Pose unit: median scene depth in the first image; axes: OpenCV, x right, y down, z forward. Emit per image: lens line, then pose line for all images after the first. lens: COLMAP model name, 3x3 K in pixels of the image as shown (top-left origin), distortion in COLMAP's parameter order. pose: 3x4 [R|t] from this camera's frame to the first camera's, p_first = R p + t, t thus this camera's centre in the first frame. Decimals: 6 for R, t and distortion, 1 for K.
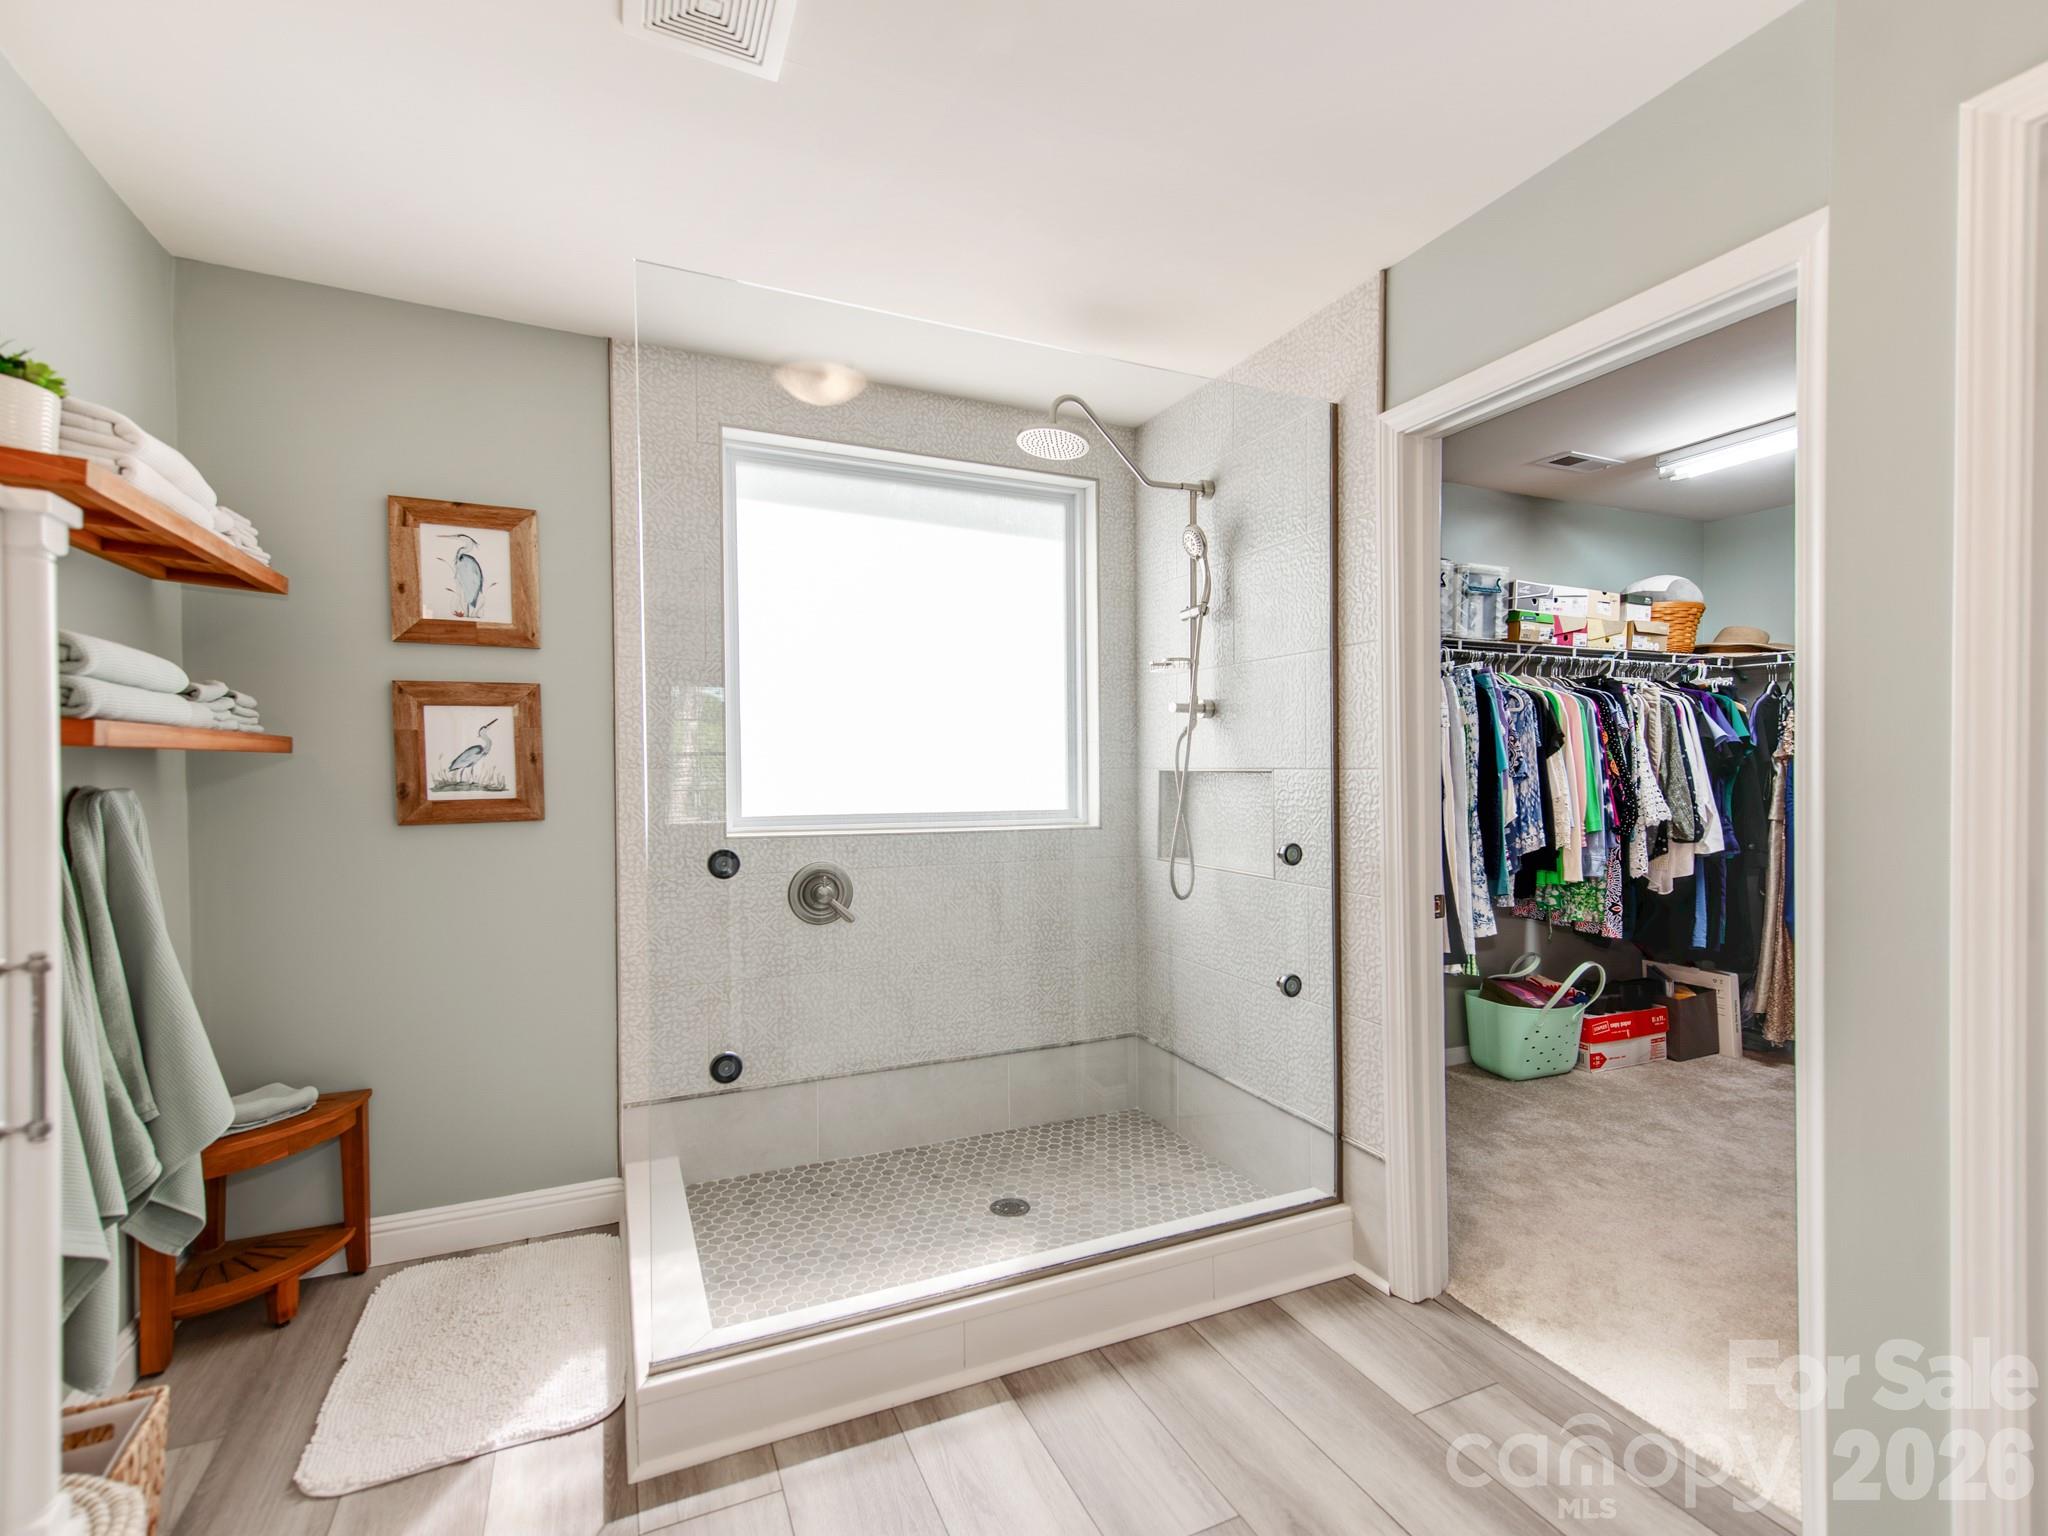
lens RADIAL K [[863.5, 0, 1019.1], [0, 863.5, 774.2], [0, 0, 1]] dist [0.019431, -0.002373]
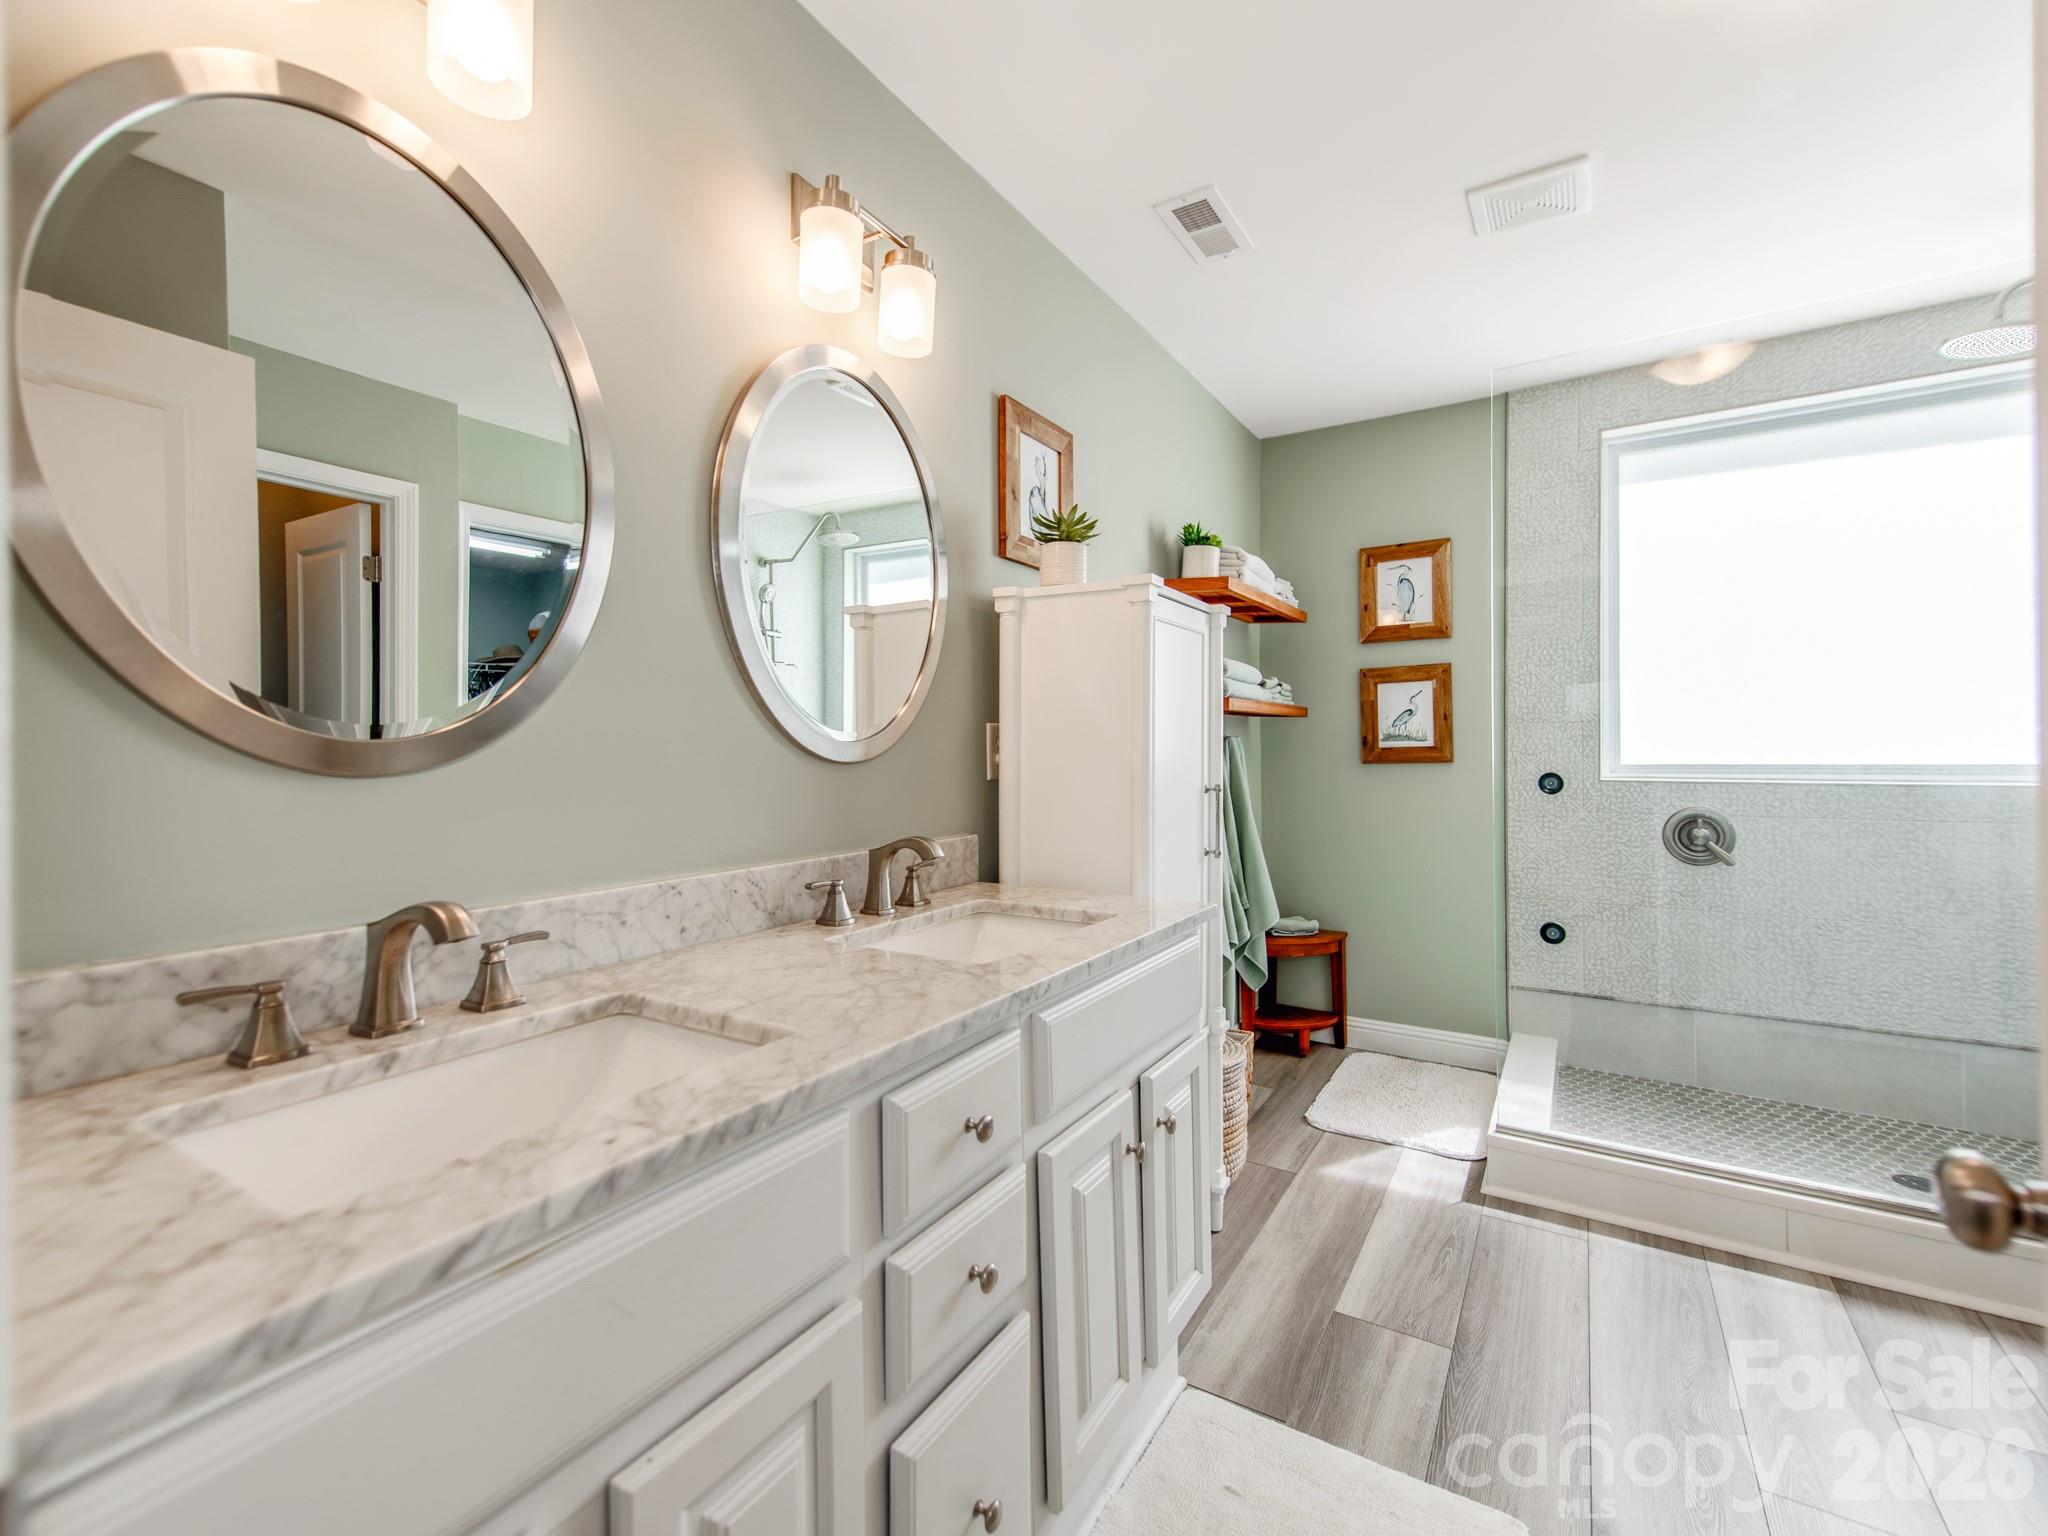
lens RADIAL K [[863.5, 0, 1024.3], [0, 863.5, 753.7], [0, 0, 1]] dist [0.019431, -0.002373]
pose [[0.519600, 0.007872, -0.854373, 0.276667], [-0.007520, 0.999961, 0.004640, 0.038720], [0.854376, 0.004014, 0.519639, -0.294922]]
